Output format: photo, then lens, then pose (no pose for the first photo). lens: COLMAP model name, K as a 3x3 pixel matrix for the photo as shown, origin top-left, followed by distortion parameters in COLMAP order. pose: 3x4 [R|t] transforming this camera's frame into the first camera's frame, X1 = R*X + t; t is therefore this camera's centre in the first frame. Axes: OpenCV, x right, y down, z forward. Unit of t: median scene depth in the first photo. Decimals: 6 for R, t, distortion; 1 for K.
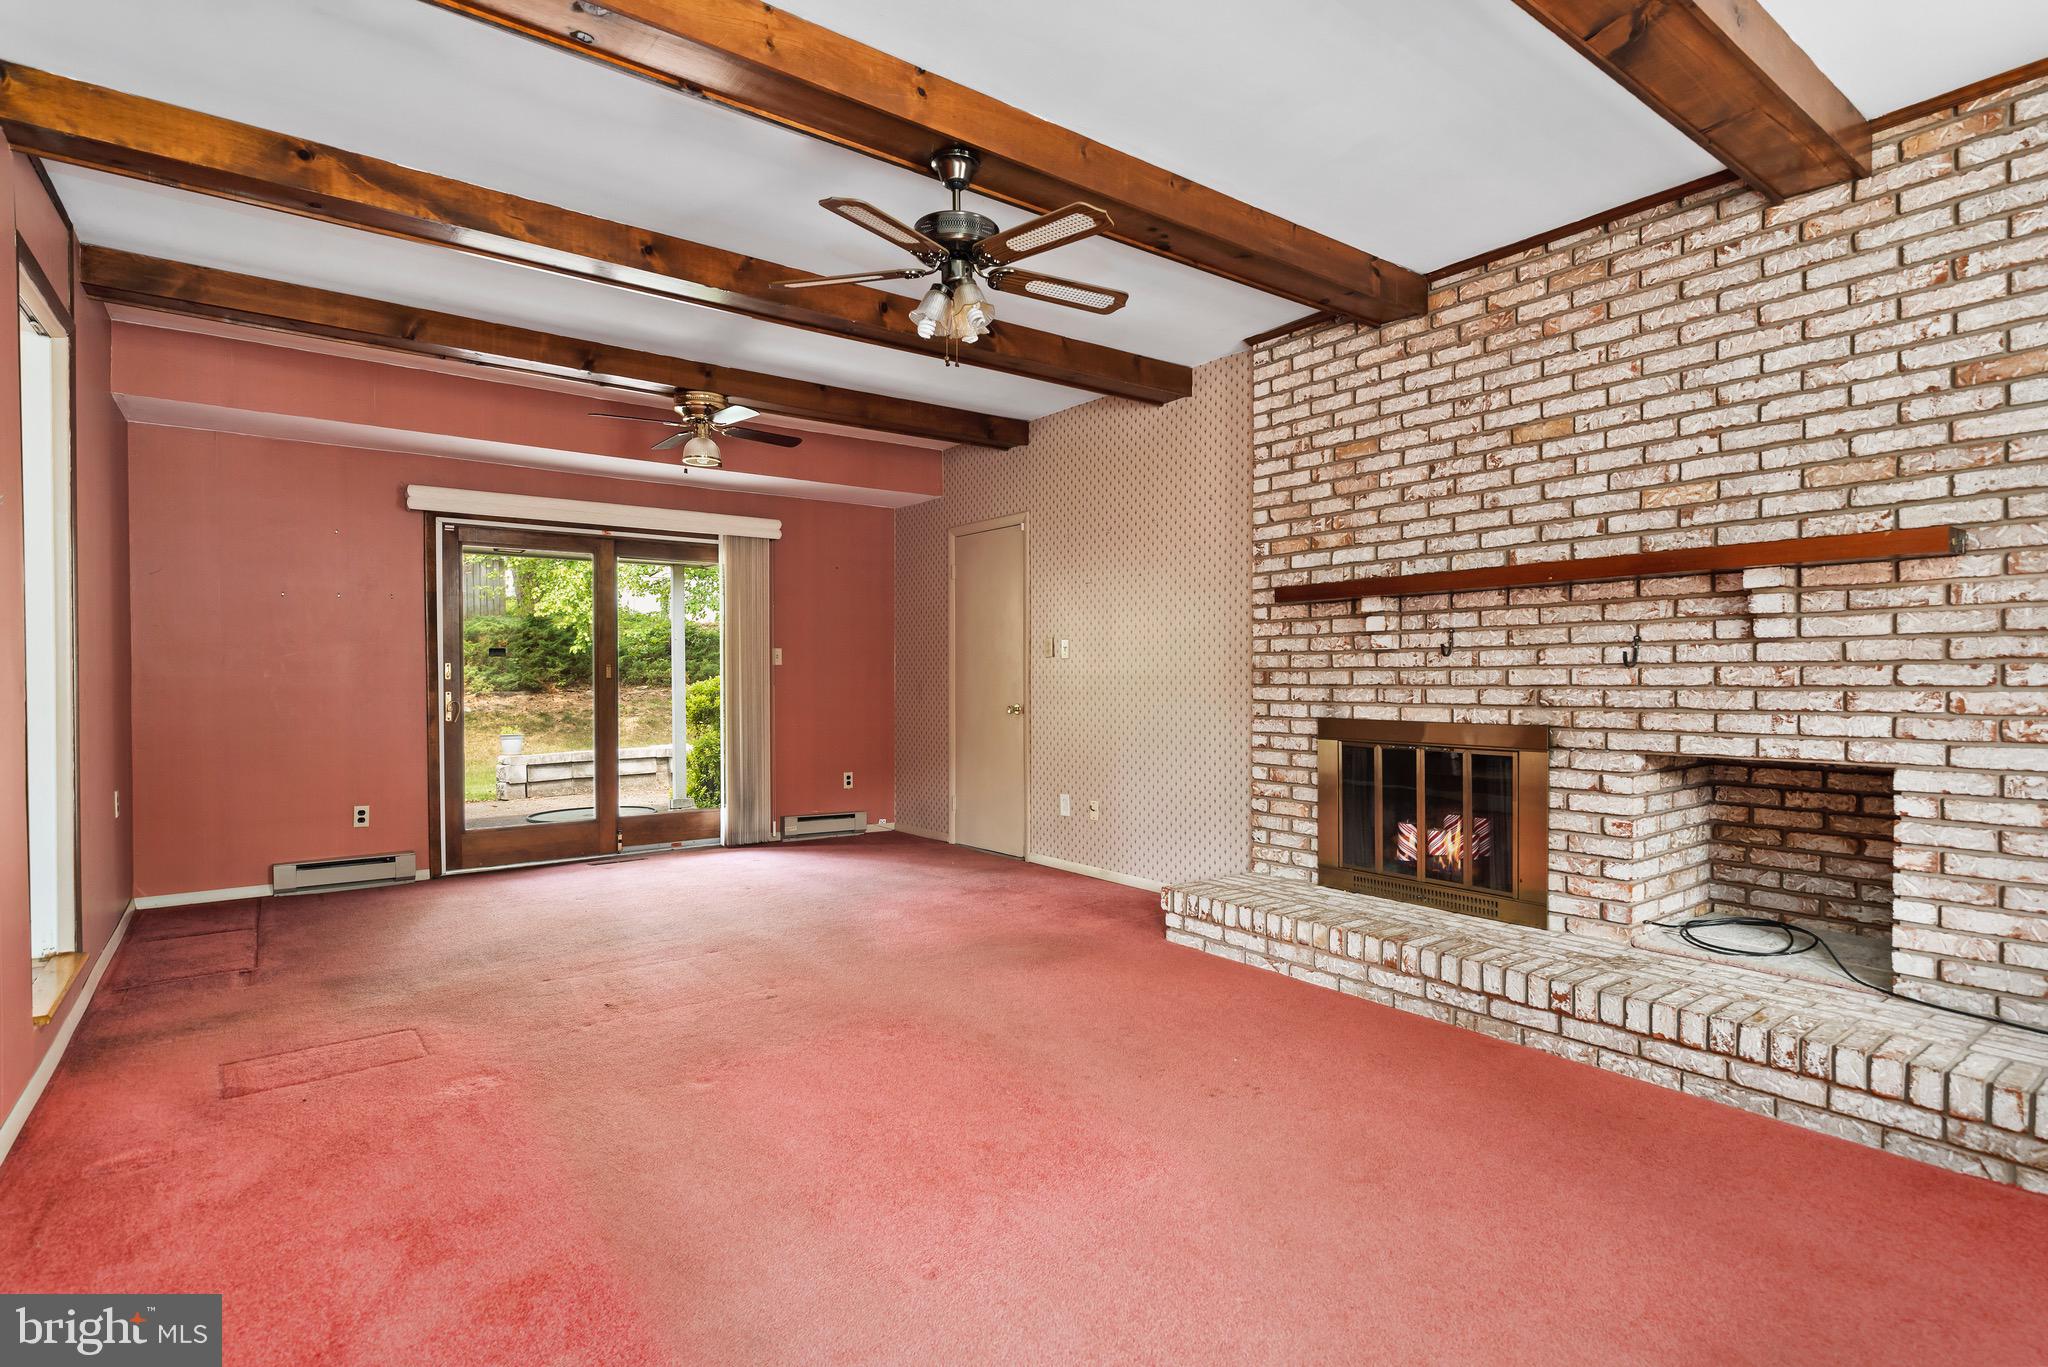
lens RADIAL K [[1015.5, 0, 1039.8], [0, 1015.5, 693.5], [0, 0, 1]] dist [0.001991, 0.000969]
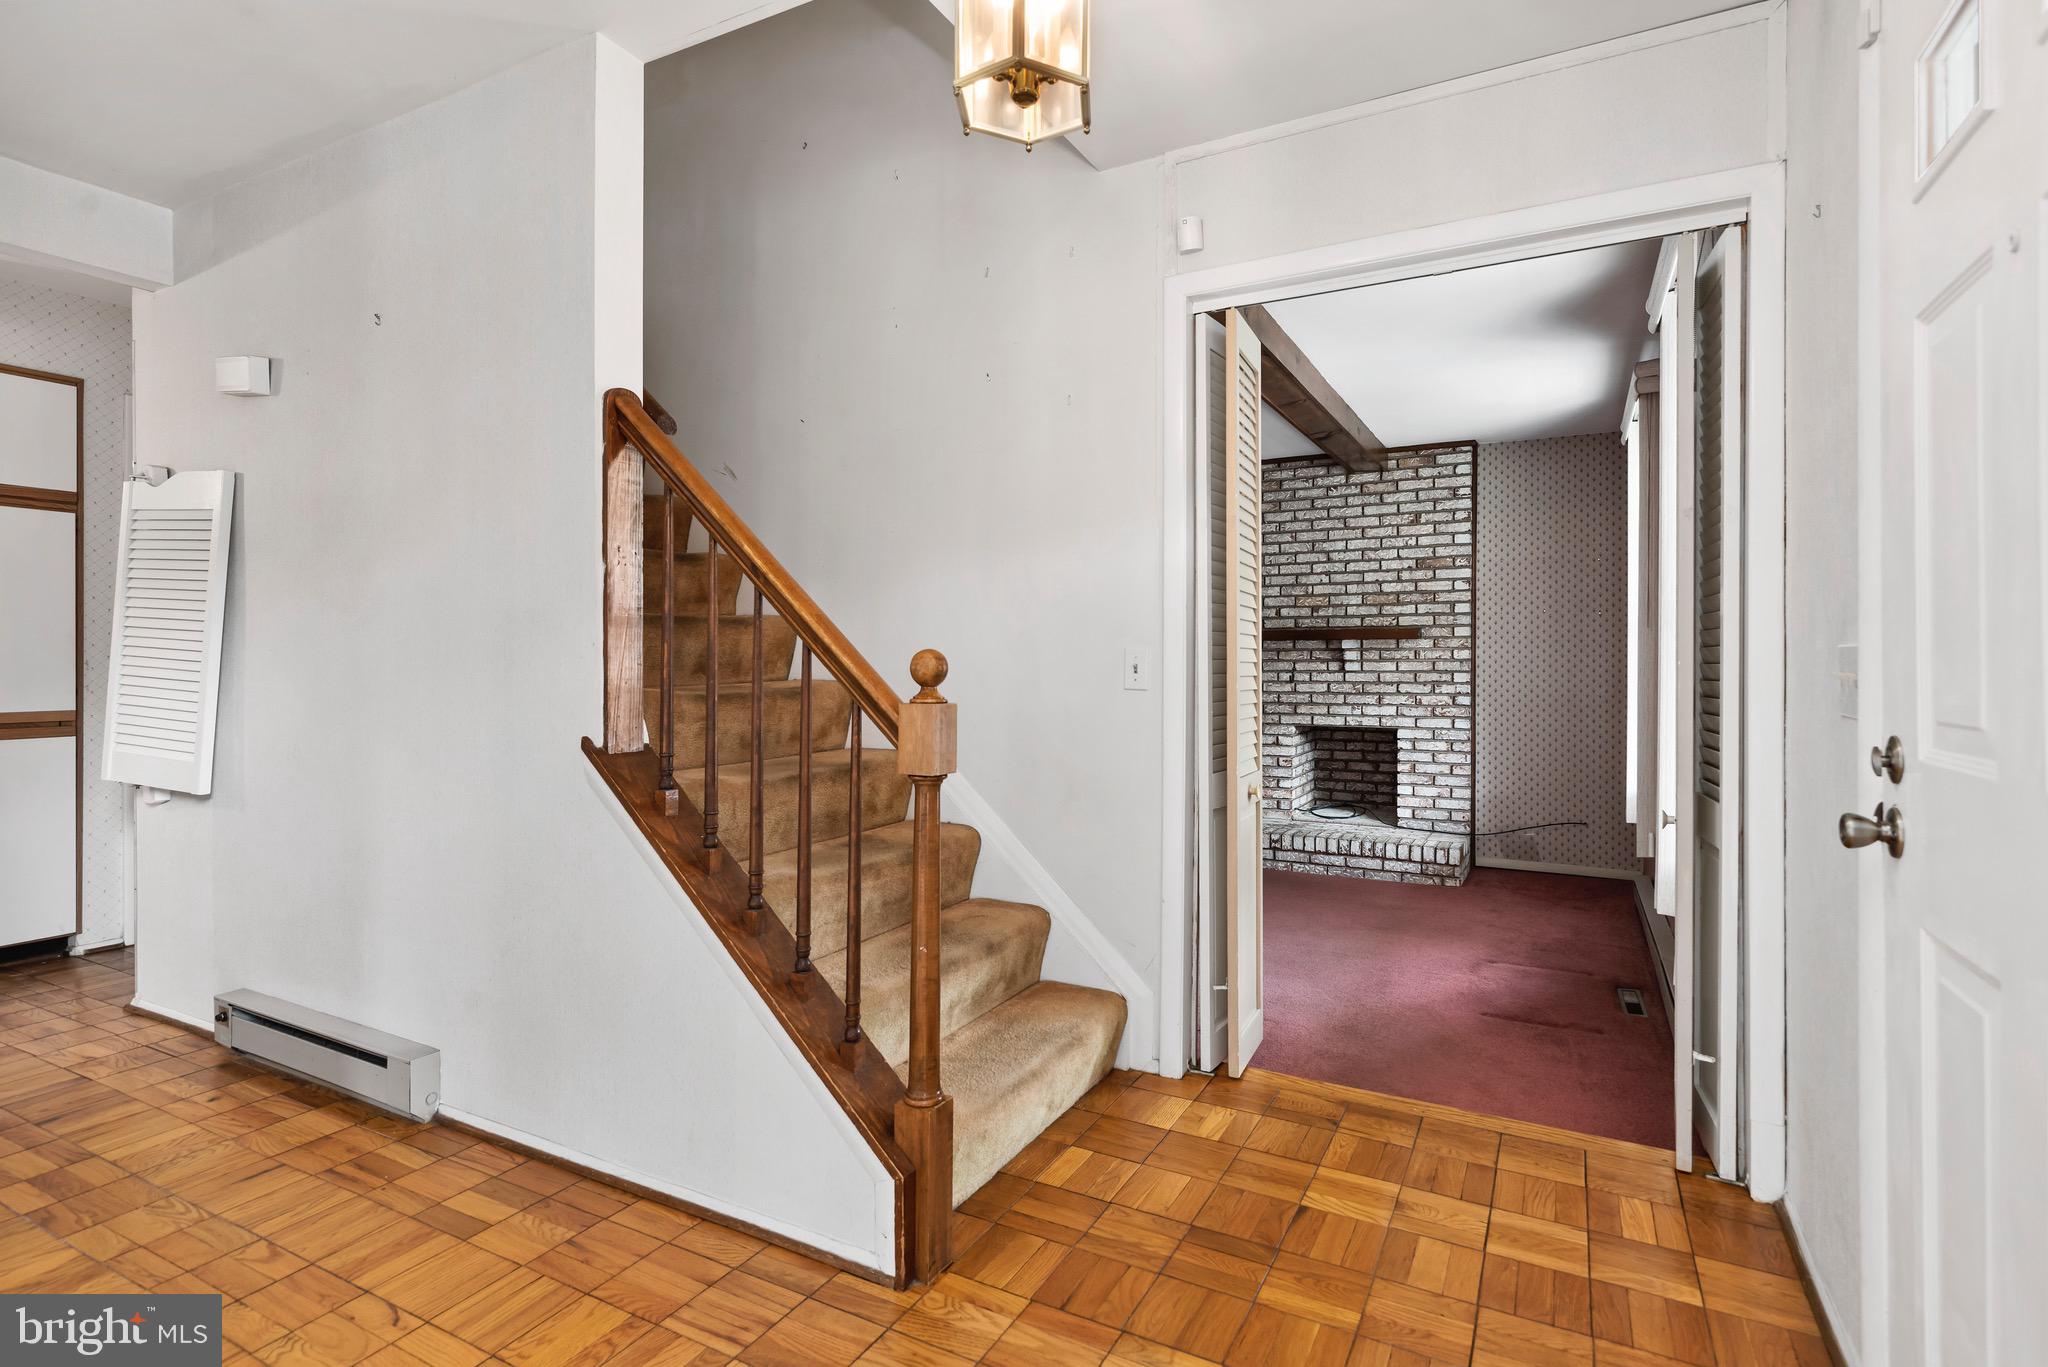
lens RADIAL K [[995.2, 0, 1048.0], [0, 995.2, 670.8], [0, 0, 1]] dist [0.001333, 0.000213]
pose [[0.908057, -0.000068, 0.418846, -0.779290], [0.003877, 0.999959, -0.008243, -0.039858], [-0.418828, 0.009109, 0.908020, -0.679631]]
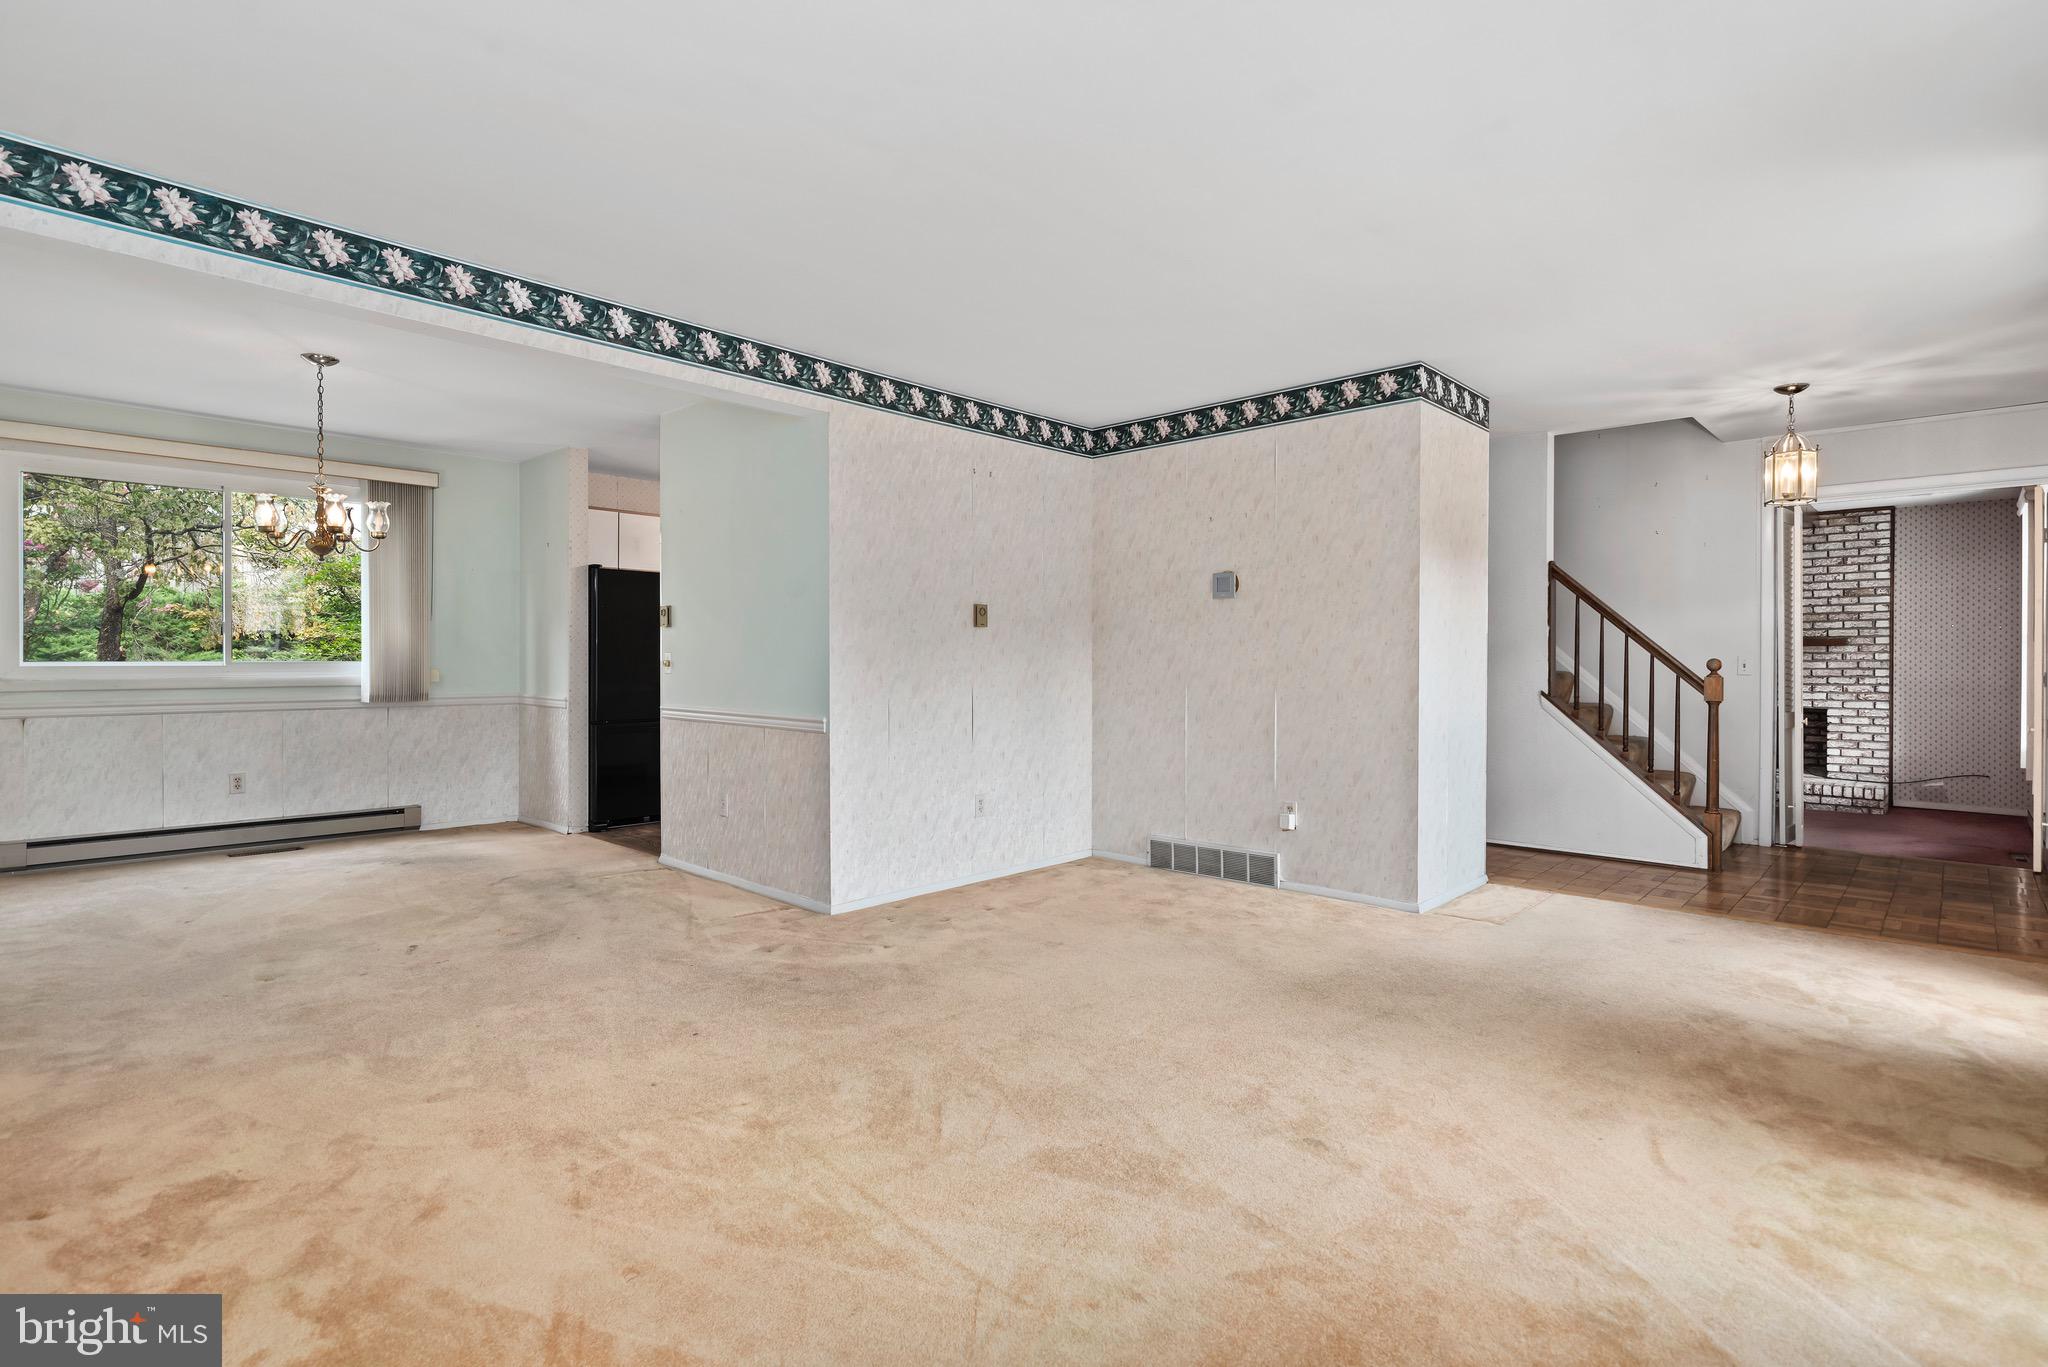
lens RADIAL K [[995.2, 0, 1048.0], [0, 995.2, 670.8], [0, 0, 1]] dist [0.001333, 0.000213]
pose [[0.985084, 0.001071, 0.172072, -2.062496], [0.000410, 0.999963, -0.008570, -0.021355], [-0.172075, 0.008513, 0.985047, -1.634345]]
